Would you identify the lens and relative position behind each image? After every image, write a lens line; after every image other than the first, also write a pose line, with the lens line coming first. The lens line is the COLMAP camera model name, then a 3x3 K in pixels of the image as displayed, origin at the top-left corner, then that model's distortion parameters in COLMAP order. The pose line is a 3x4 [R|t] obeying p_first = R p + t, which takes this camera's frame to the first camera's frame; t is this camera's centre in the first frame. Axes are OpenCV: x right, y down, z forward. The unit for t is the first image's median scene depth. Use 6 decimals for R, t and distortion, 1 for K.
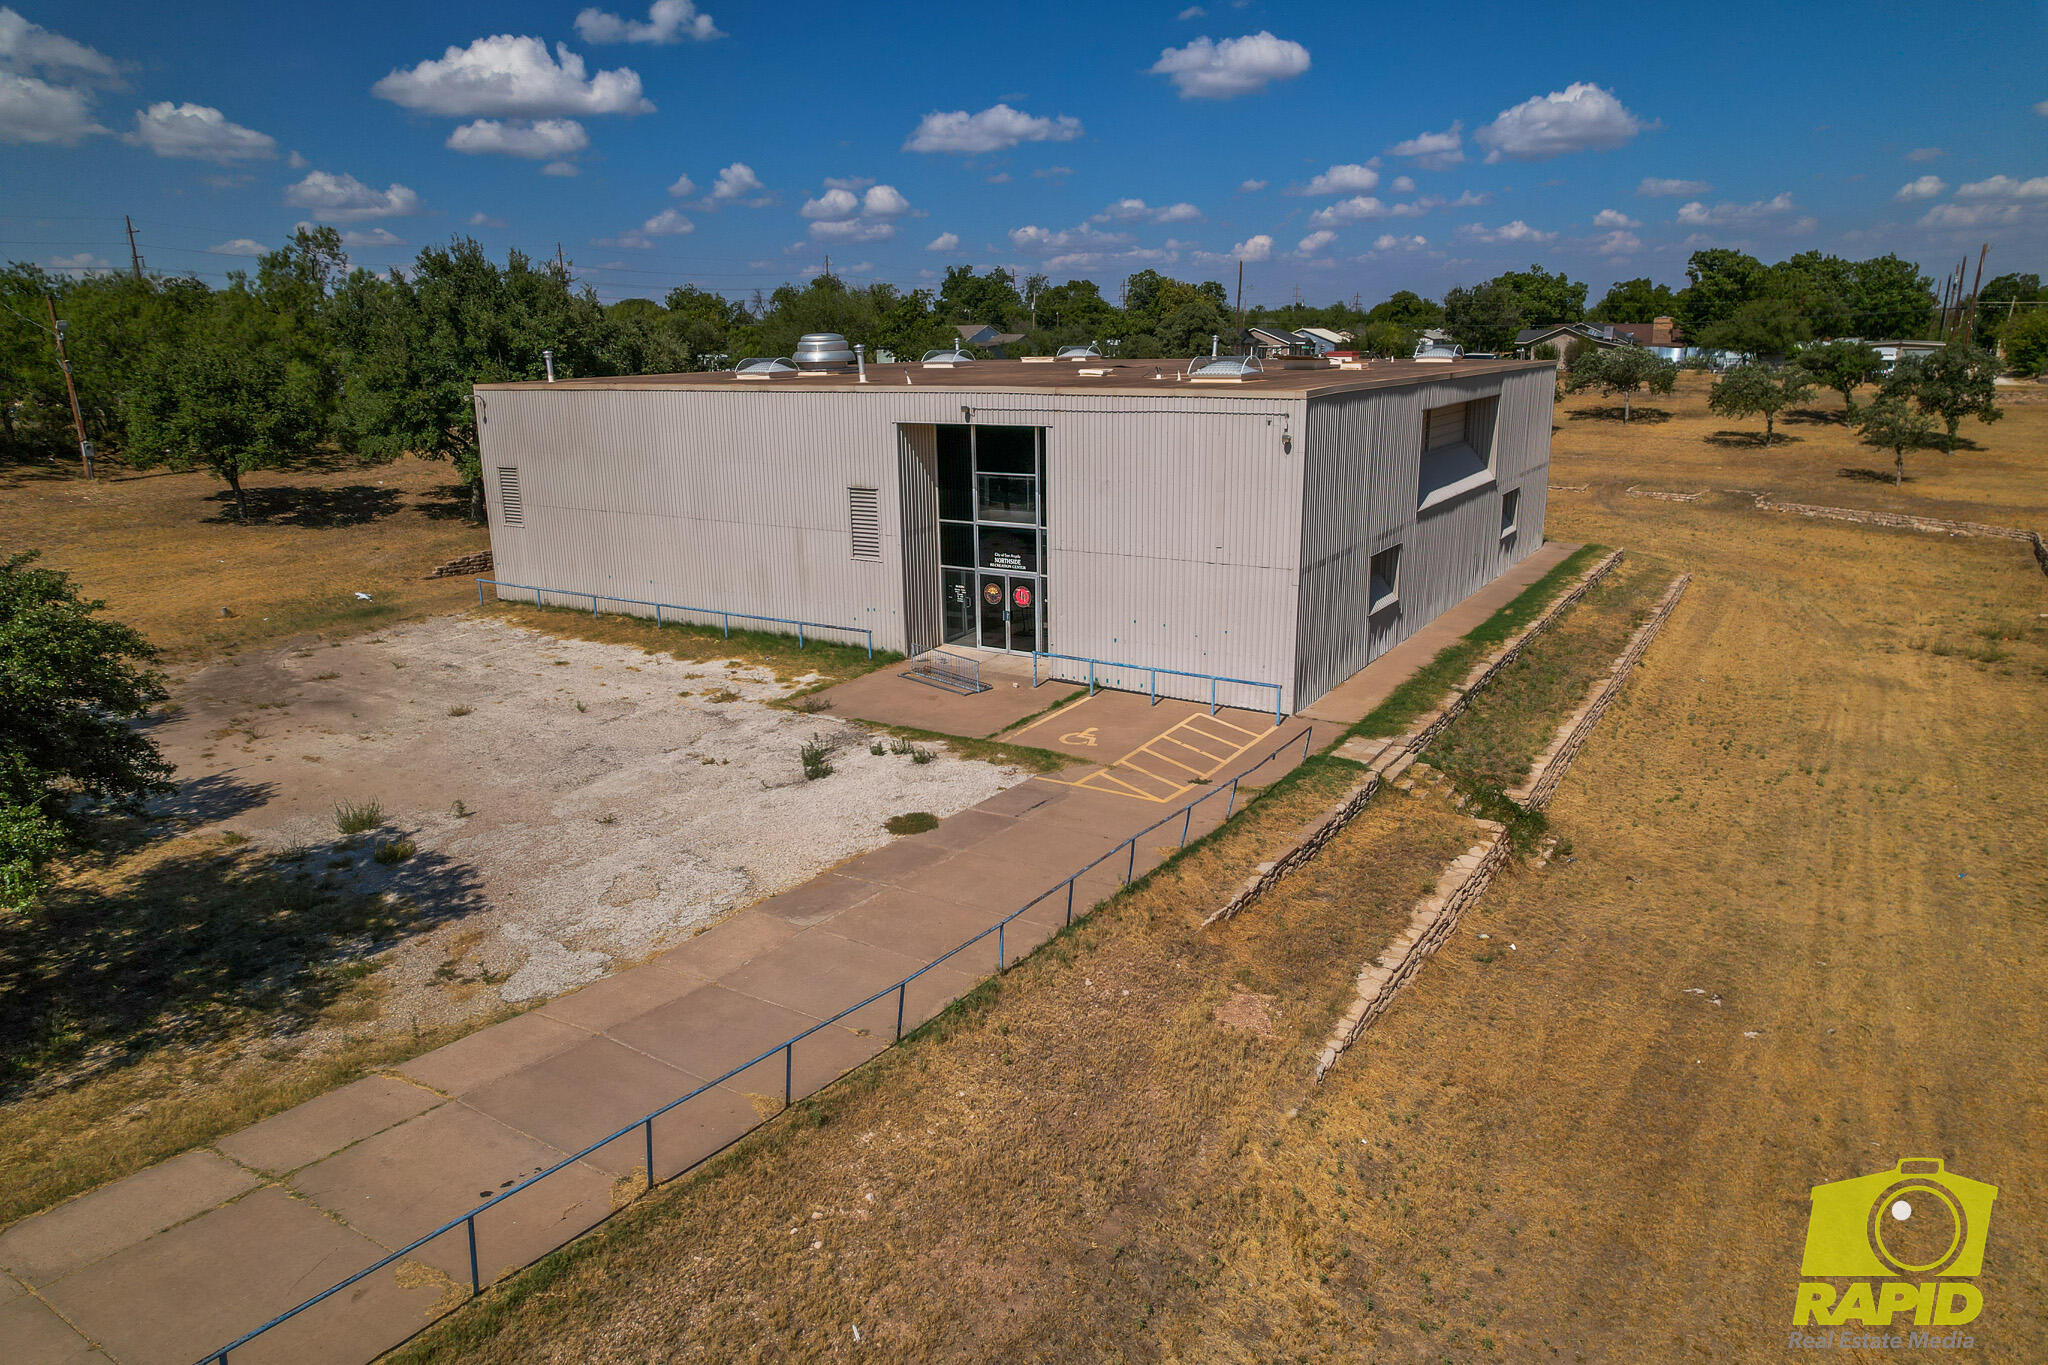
lens RADIAL K [[1313.5, 0, 1024.0], [0, 1313.5, 682.5], [0, 0, 1]] dist [-0.069927, 0.059746]
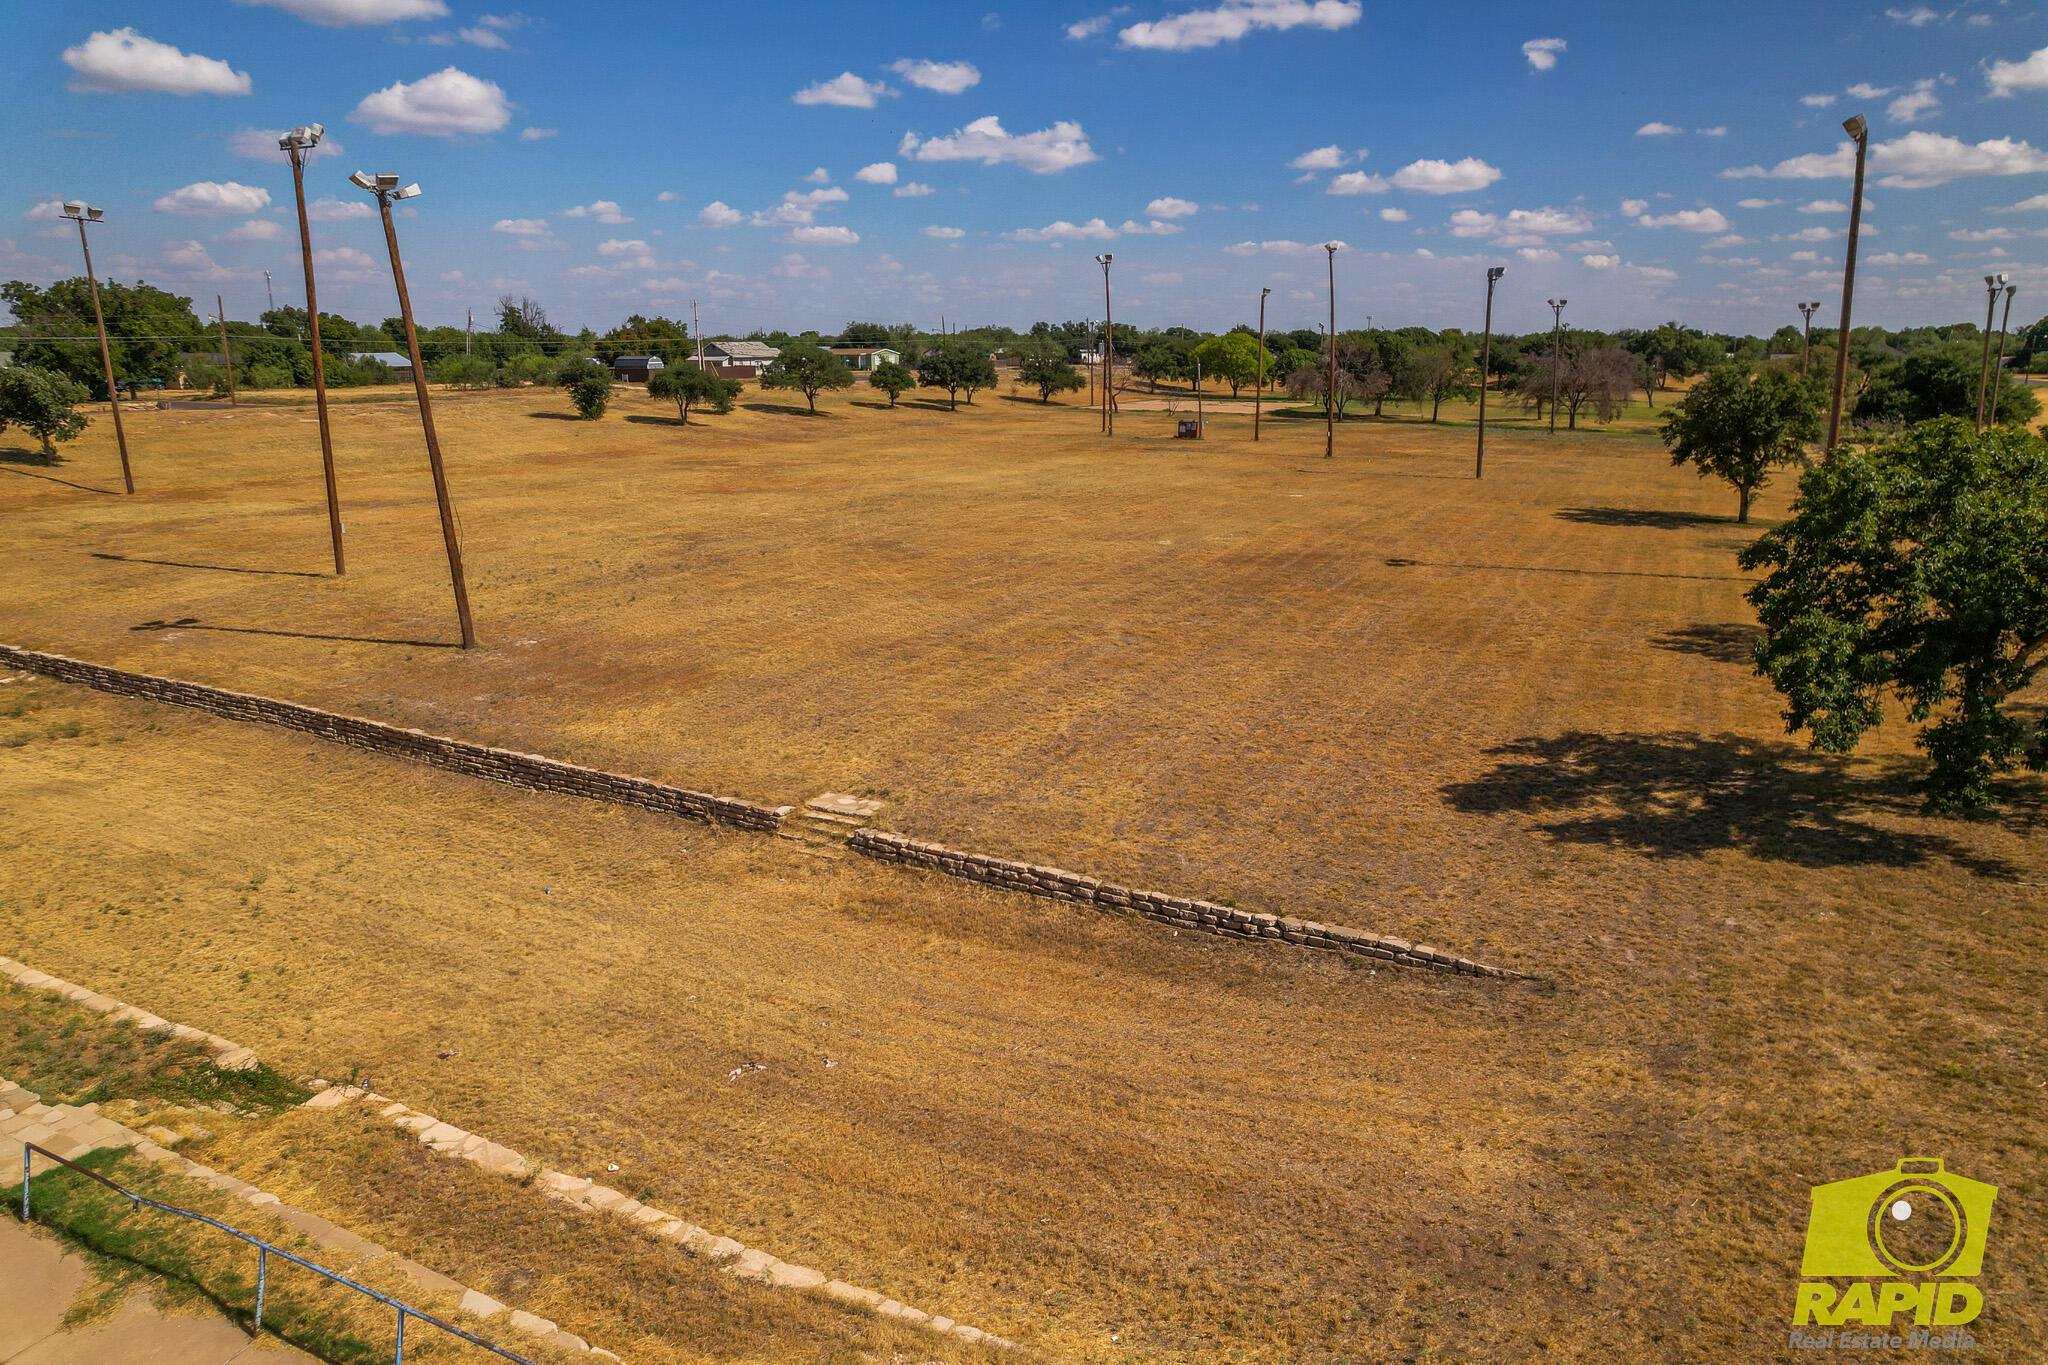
lens RADIAL K [[1316.3, 0, 1029.4], [0, 1316.3, 675.6], [0, 0, 1]] dist [-0.081333, 0.084285]
pose [[-0.080863, -0.232731, 0.969174, -0.290313], [0.264055, 0.932613, 0.245983, -0.173964], [-0.961112, 0.275806, -0.013961, 0.618207]]
